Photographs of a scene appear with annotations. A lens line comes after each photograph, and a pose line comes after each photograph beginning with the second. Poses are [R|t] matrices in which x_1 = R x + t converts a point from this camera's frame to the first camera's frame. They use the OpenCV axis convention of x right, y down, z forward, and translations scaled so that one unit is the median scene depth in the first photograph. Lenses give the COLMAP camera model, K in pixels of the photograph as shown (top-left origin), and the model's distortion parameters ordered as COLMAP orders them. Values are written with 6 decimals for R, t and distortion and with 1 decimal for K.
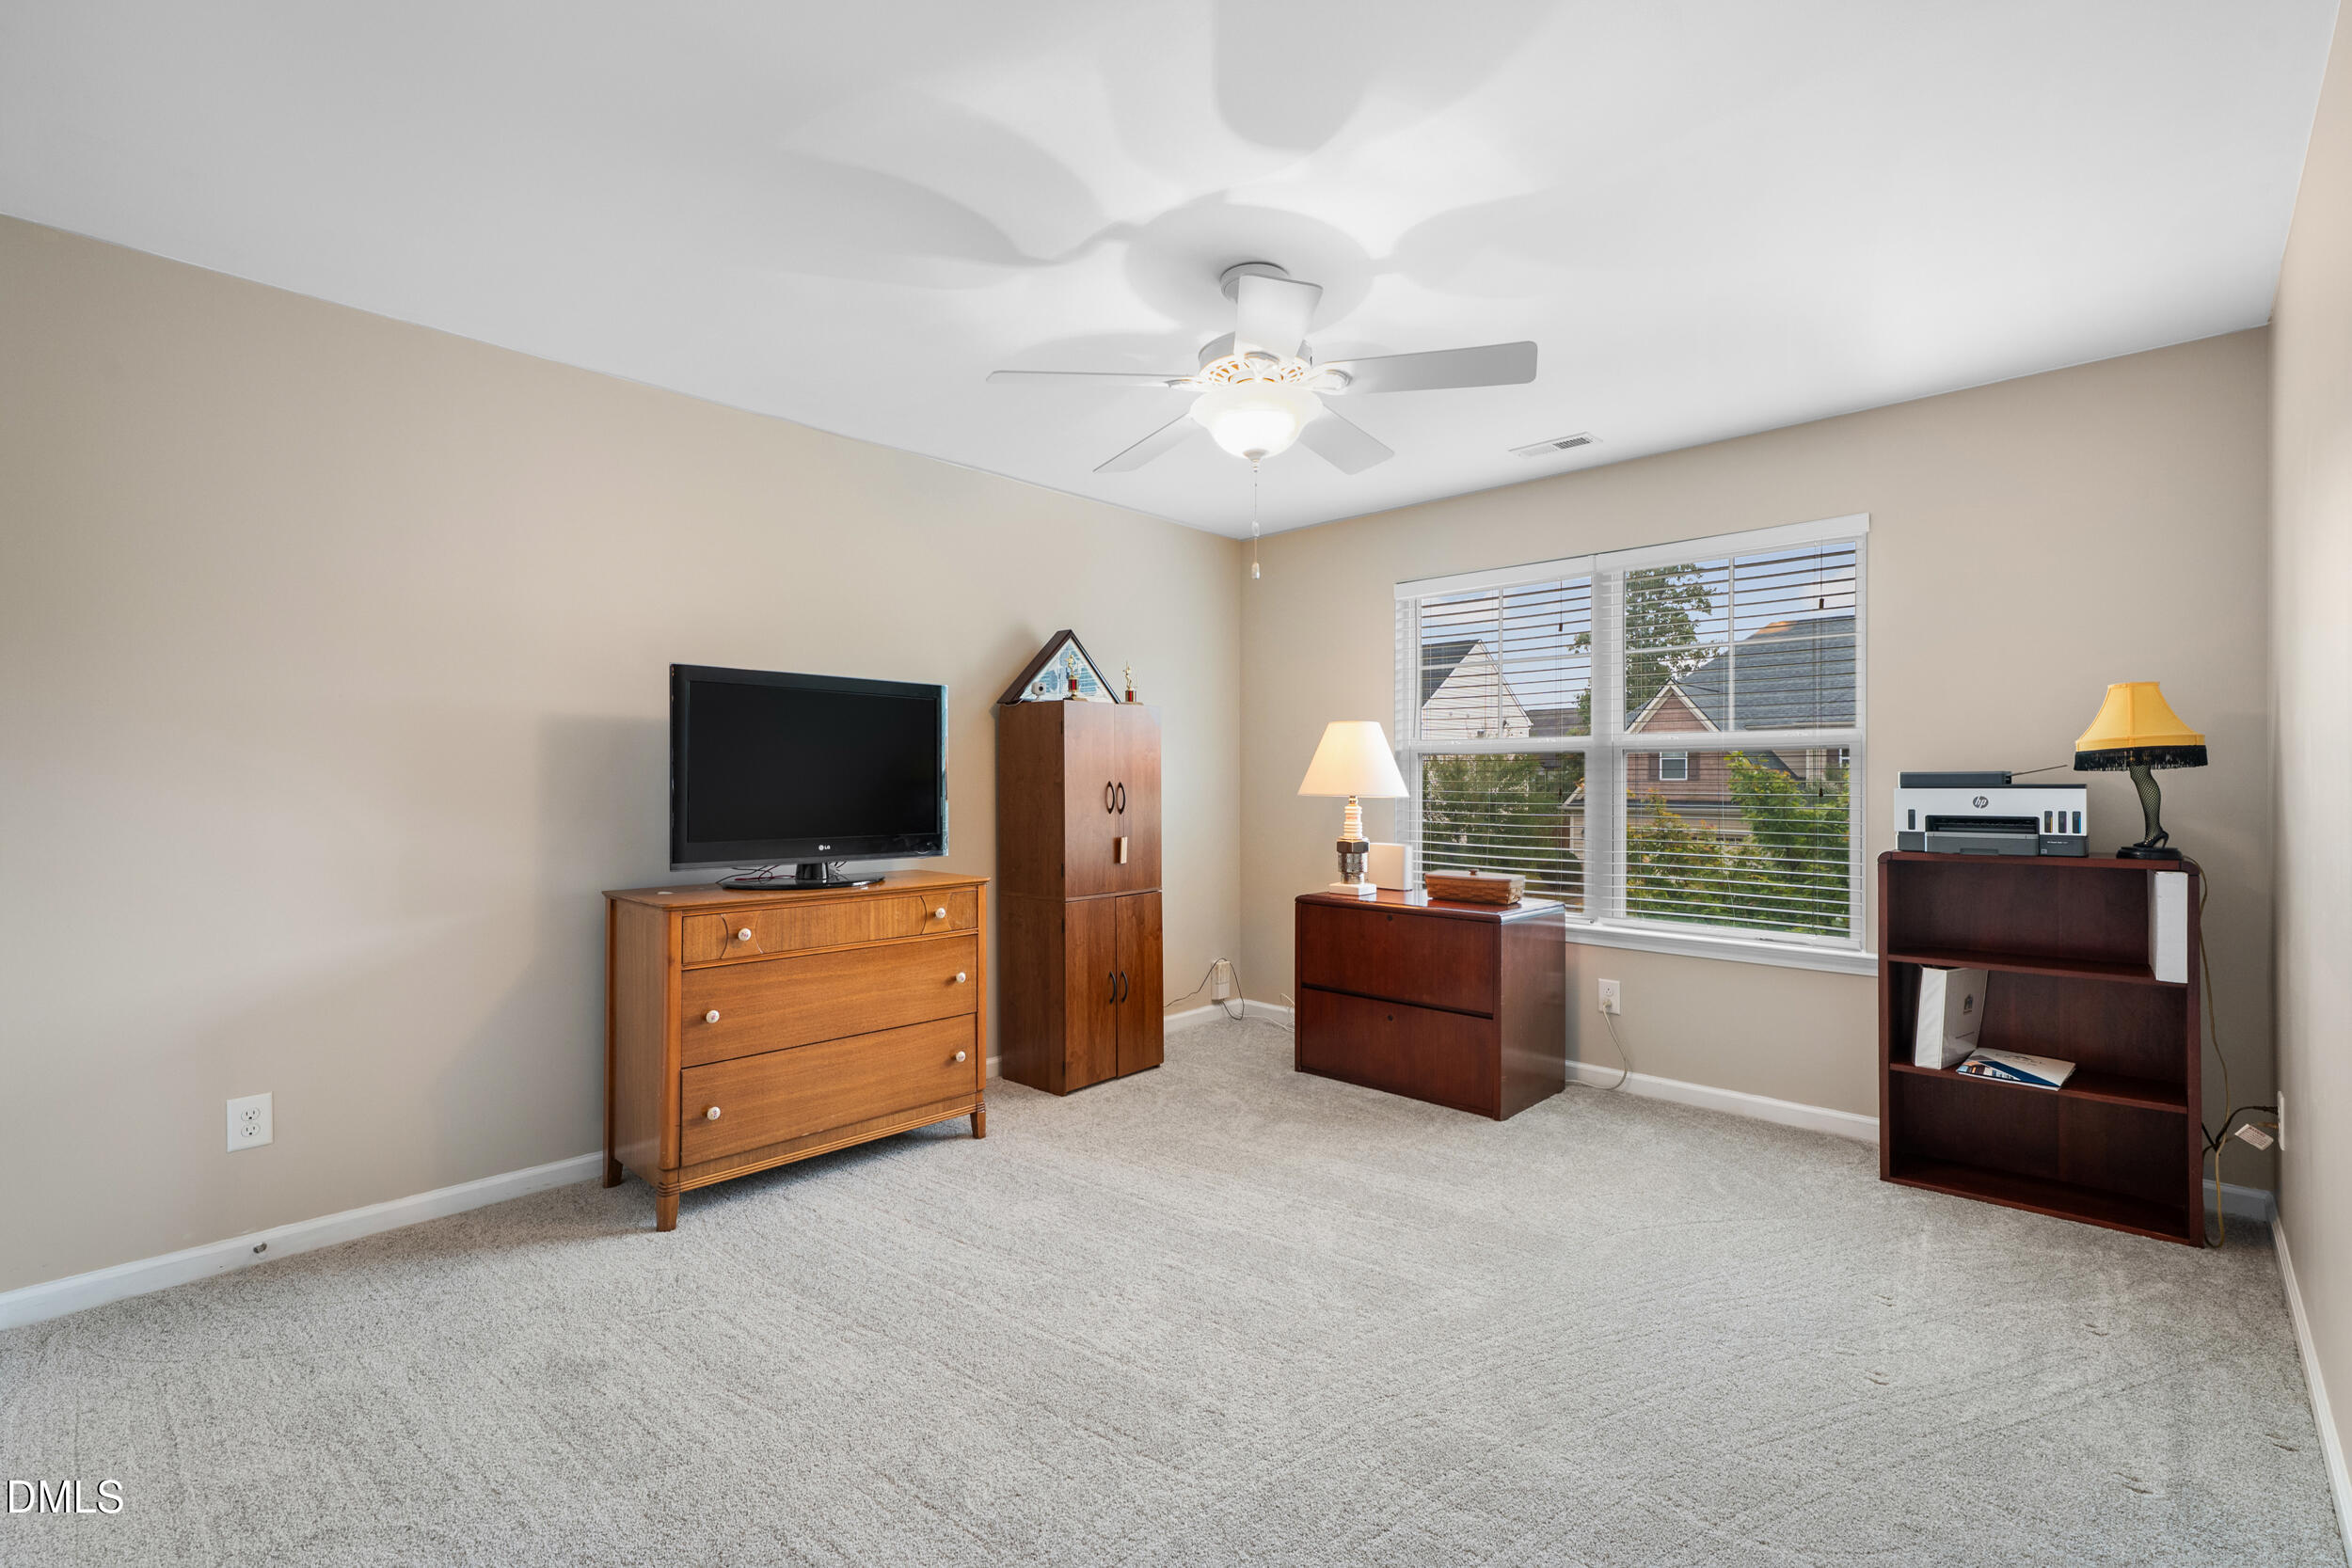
lens RADIAL K [[1041.0, 0, 1173.8], [0, 1041.0, 787.9], [0, 0, 1]] dist [0.003897, 0.001719]
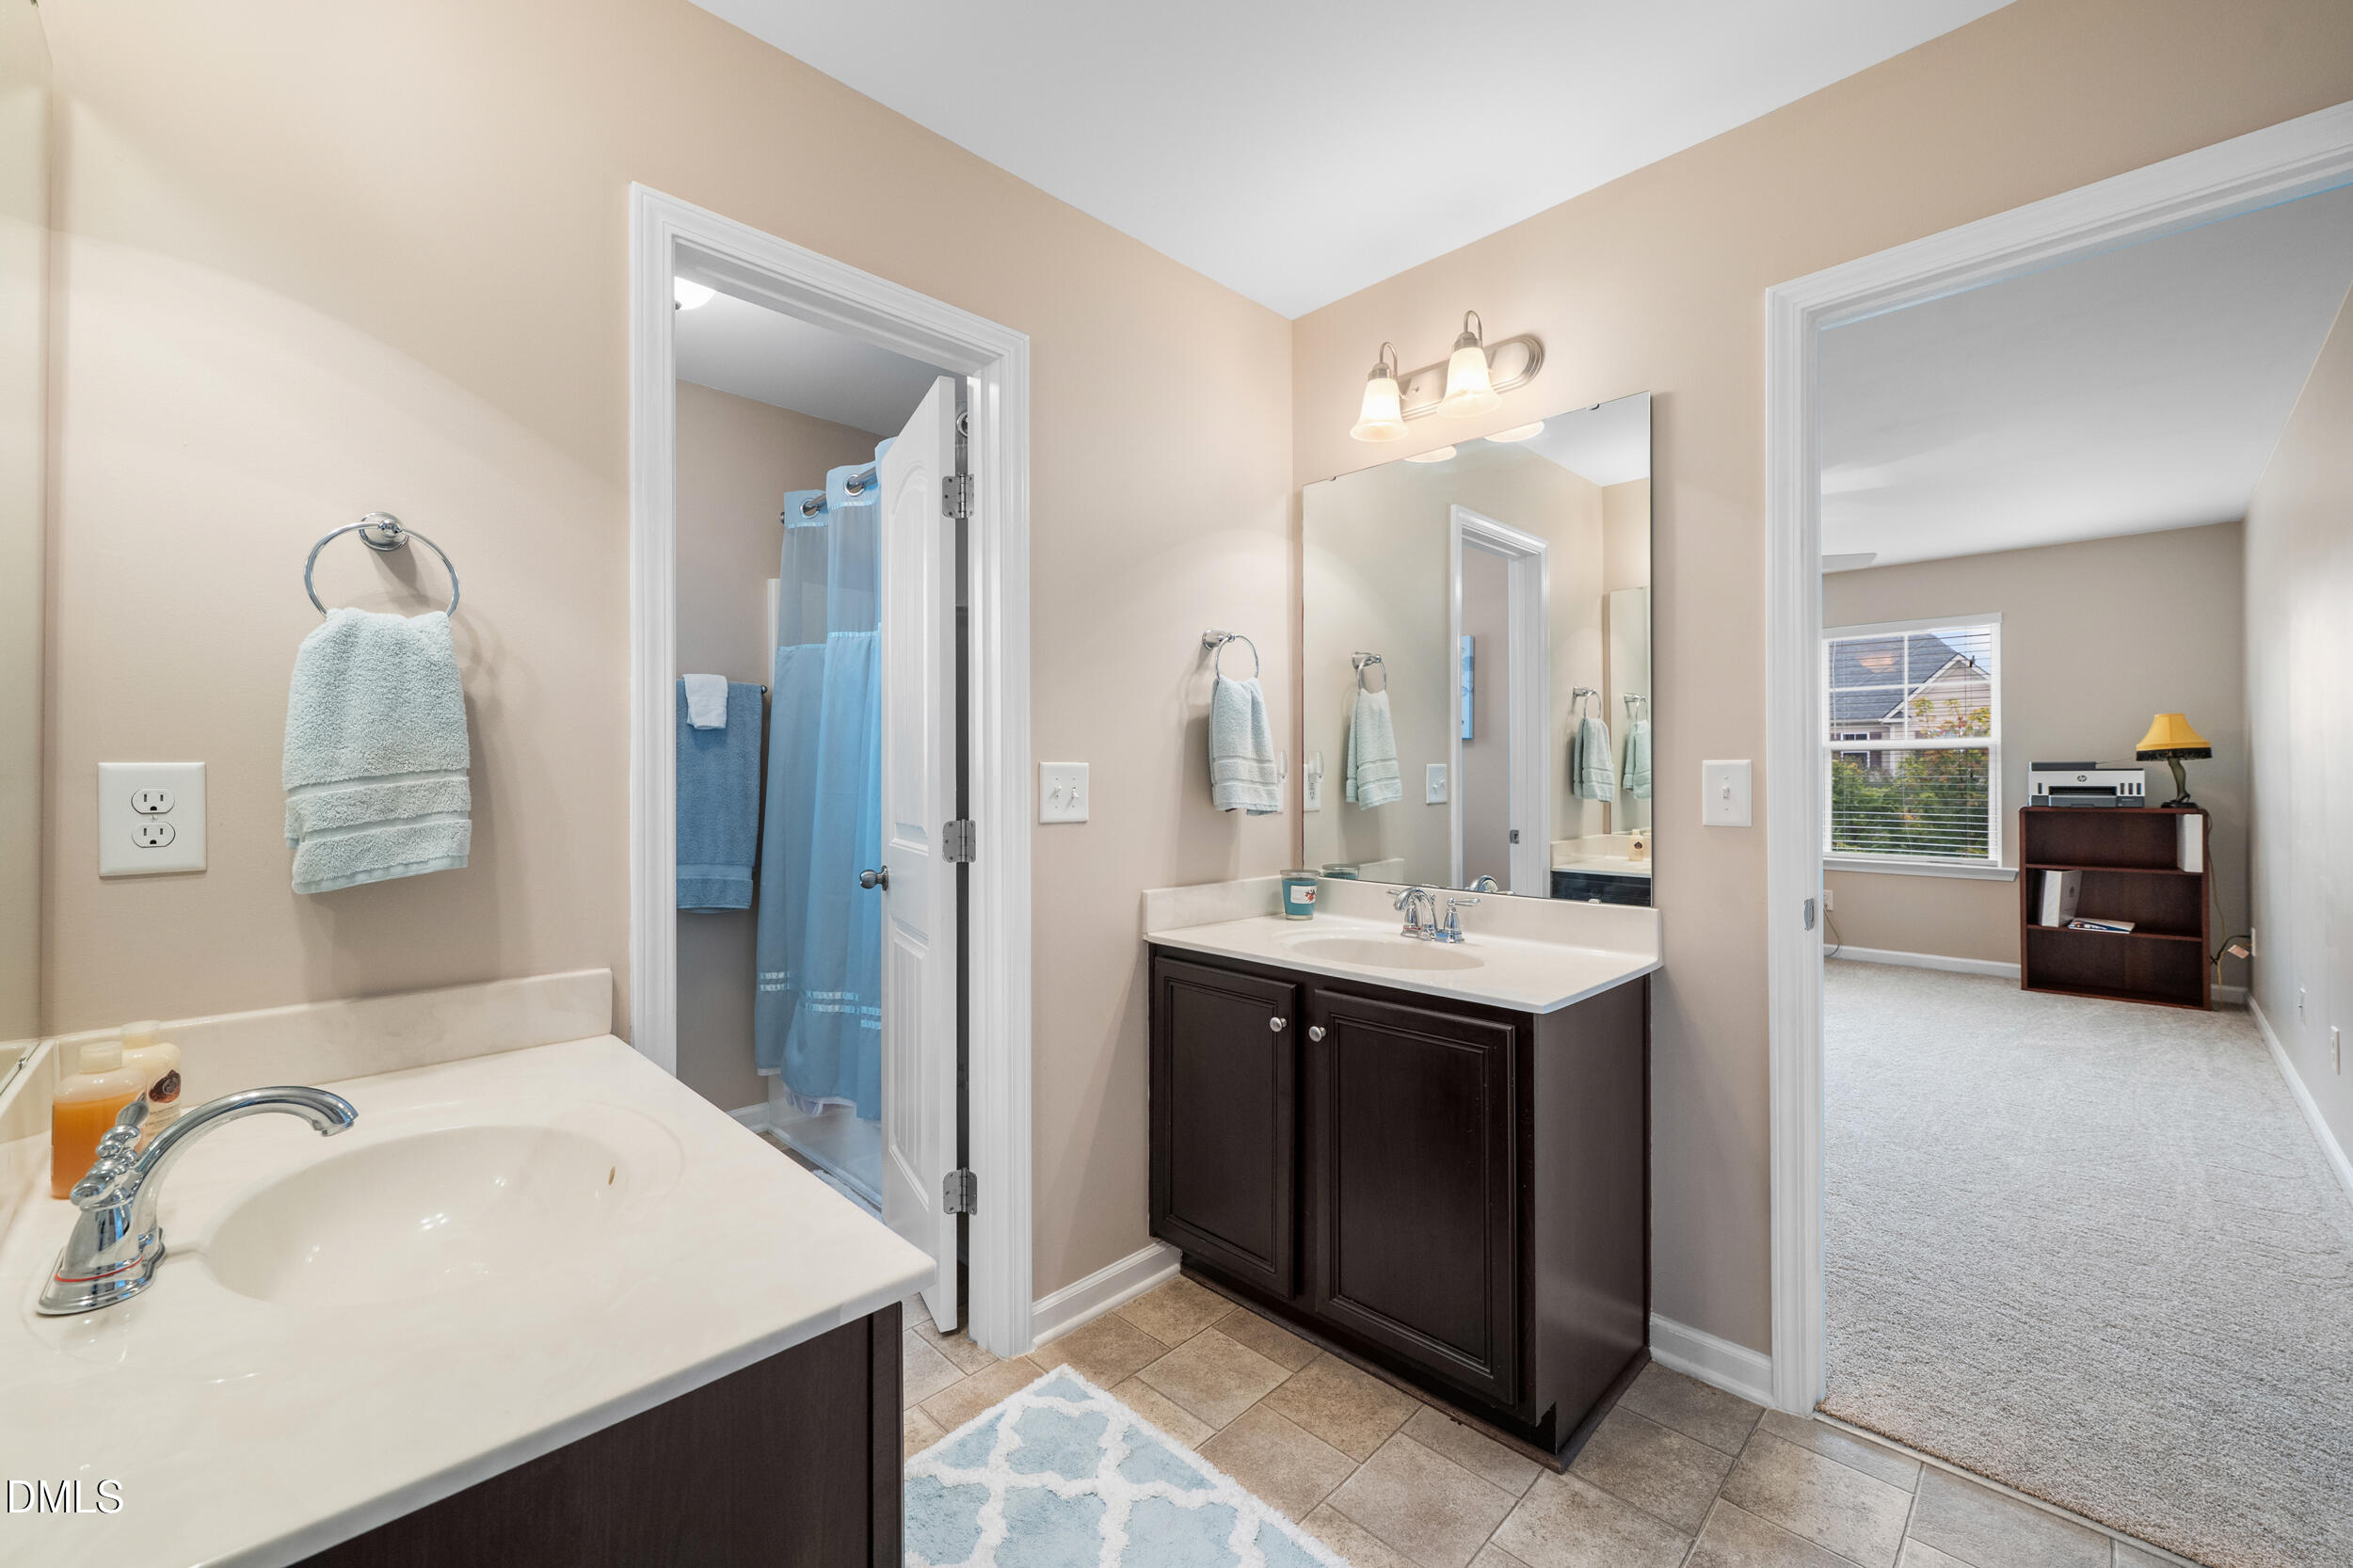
lens RADIAL K [[942.4, 0, 1177.3], [0, 942.4, 771.6], [0, 0, 1]] dist [0.003132, -0.000476]
pose [[0.999398, -0.001522, -0.034656, -0.773369], [0.001298, 0.999978, -0.006473, 0.010476], [0.034666, 0.006424, 0.999378, -0.726665]]
